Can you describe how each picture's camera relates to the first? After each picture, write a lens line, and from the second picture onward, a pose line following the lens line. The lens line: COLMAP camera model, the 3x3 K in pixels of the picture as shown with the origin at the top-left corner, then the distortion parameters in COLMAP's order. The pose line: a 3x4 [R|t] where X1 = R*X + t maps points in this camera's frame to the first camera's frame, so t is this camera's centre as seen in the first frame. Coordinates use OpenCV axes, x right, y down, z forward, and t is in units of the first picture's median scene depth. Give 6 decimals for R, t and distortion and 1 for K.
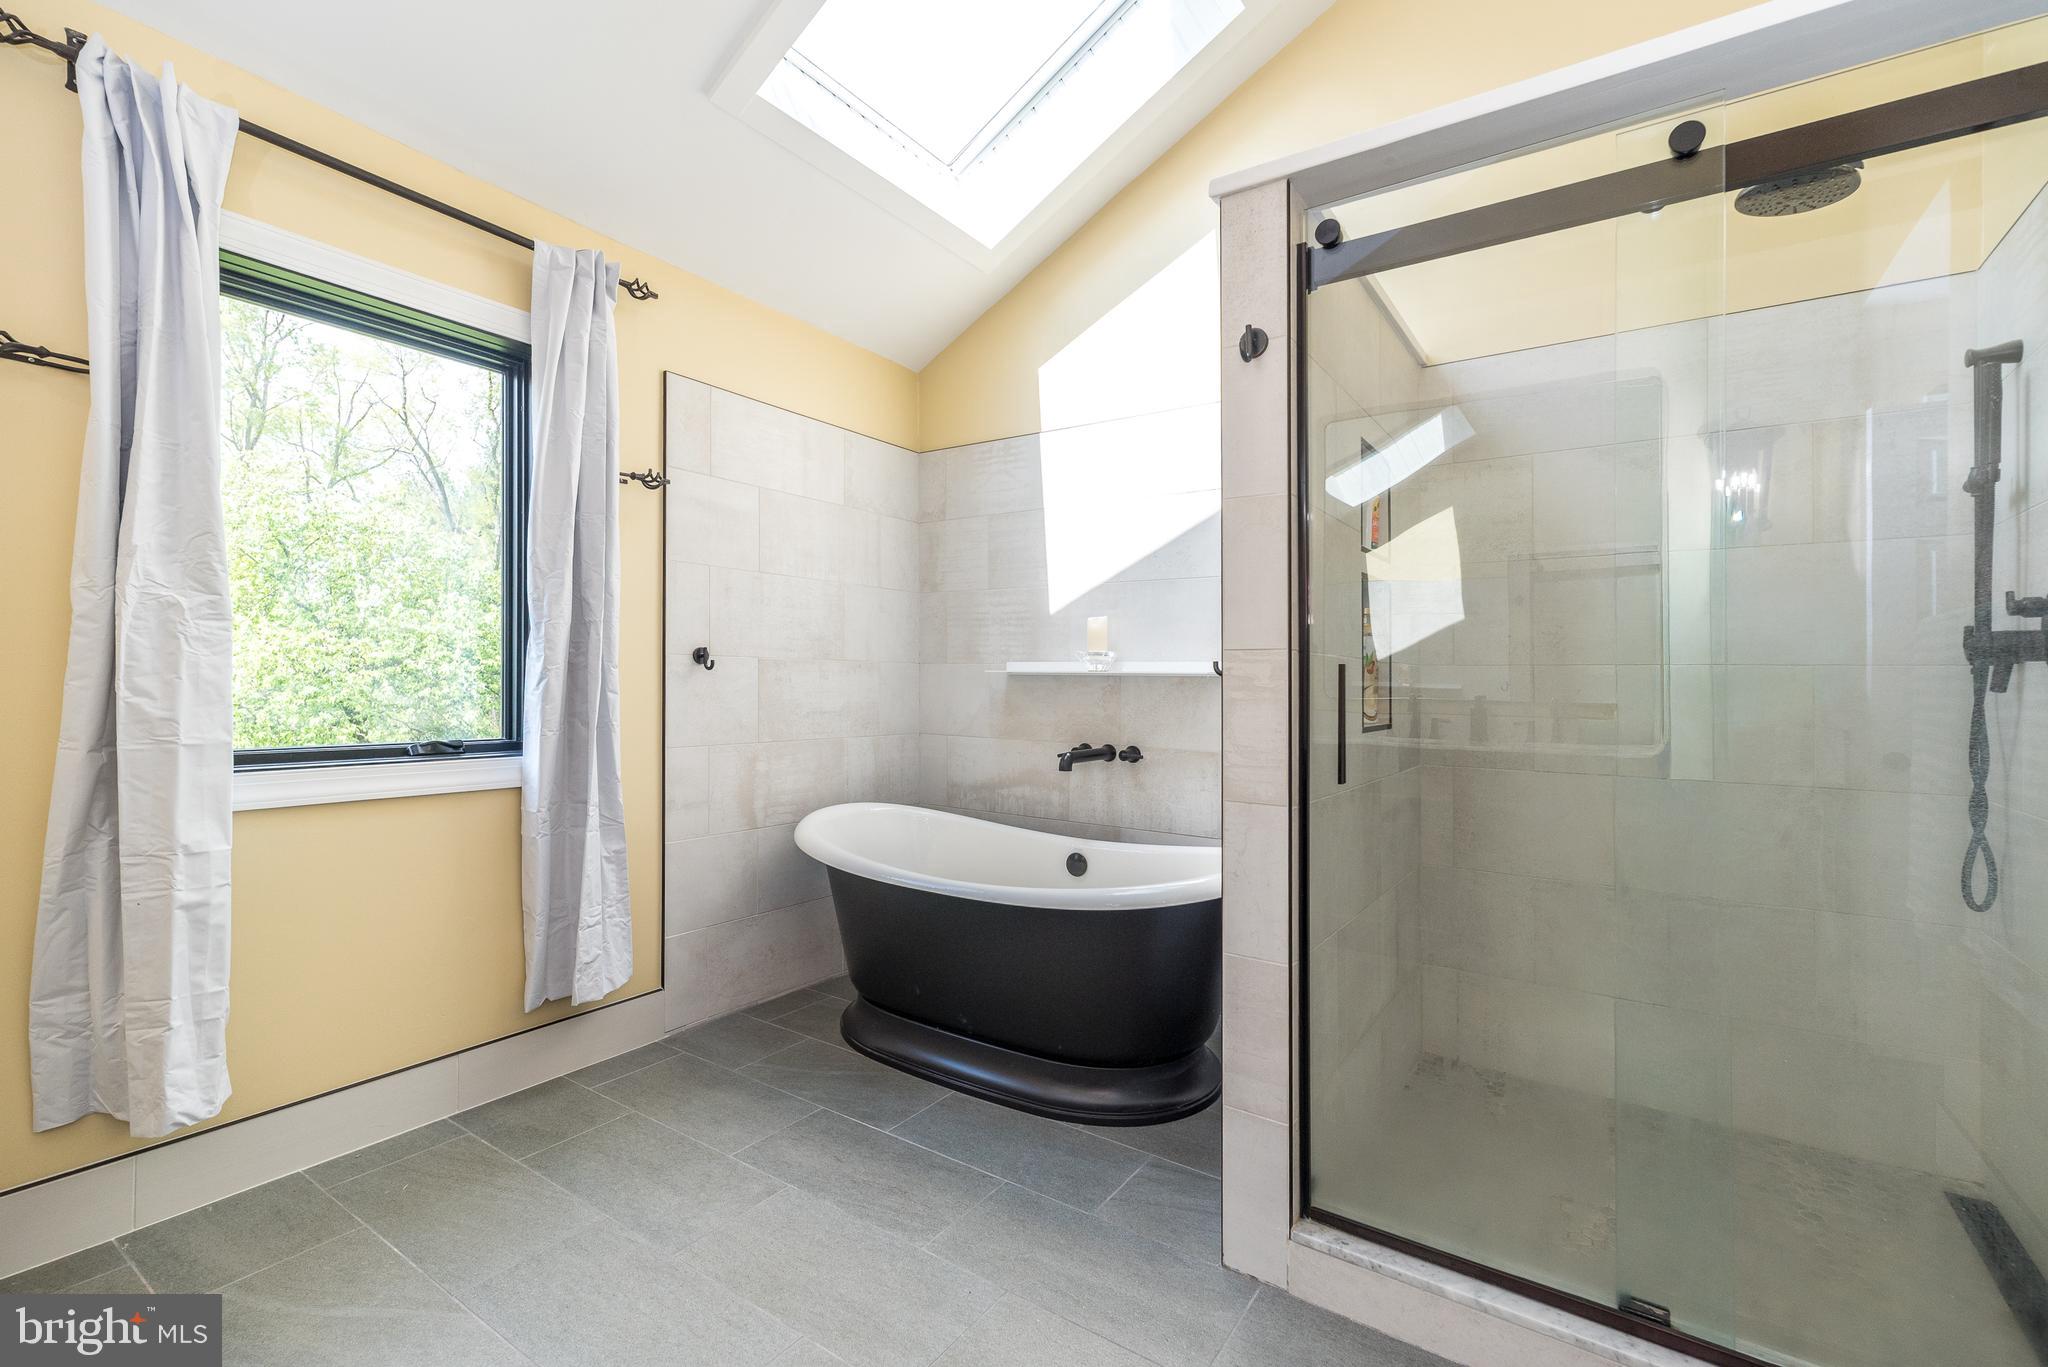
lens RADIAL K [[892.2, 0, 1046.6], [0, 892.2, 680.0], [0, 0, 1]] dist [0.006356, 0.000518]
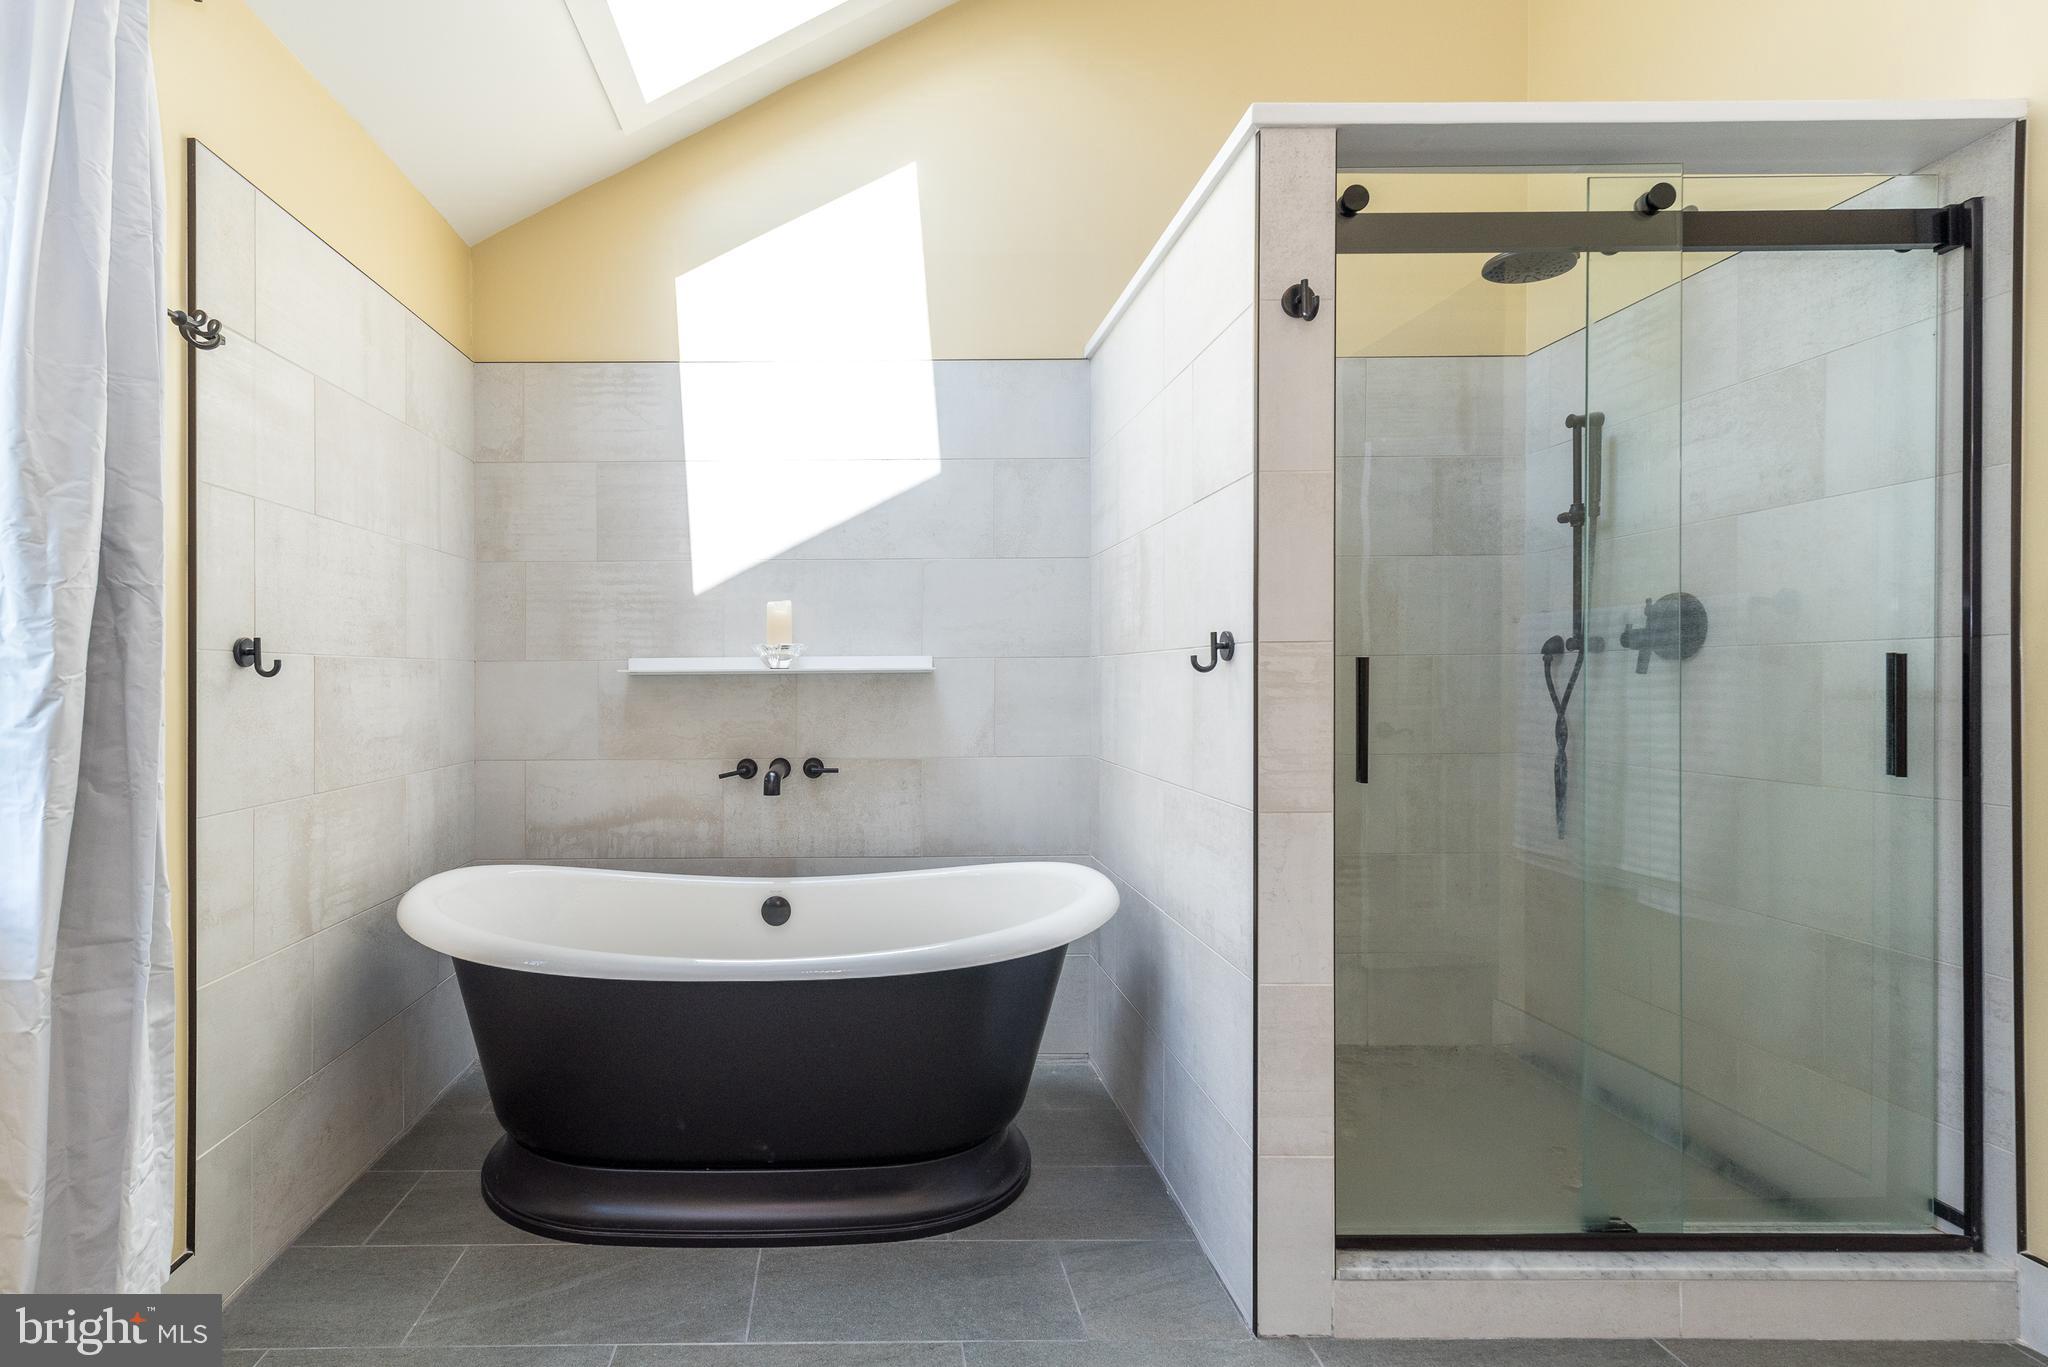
lens RADIAL K [[949.9, 0, 1015.7], [0, 949.9, 674.2], [0, 0, 1]] dist [0.007502, -0.001473]
pose [[0.831742, -0.018772, 0.554846, -0.246604], [0.018873, 0.999807, 0.005534, -0.005500], [-0.554842, 0.005869, 0.831935, 0.165020]]
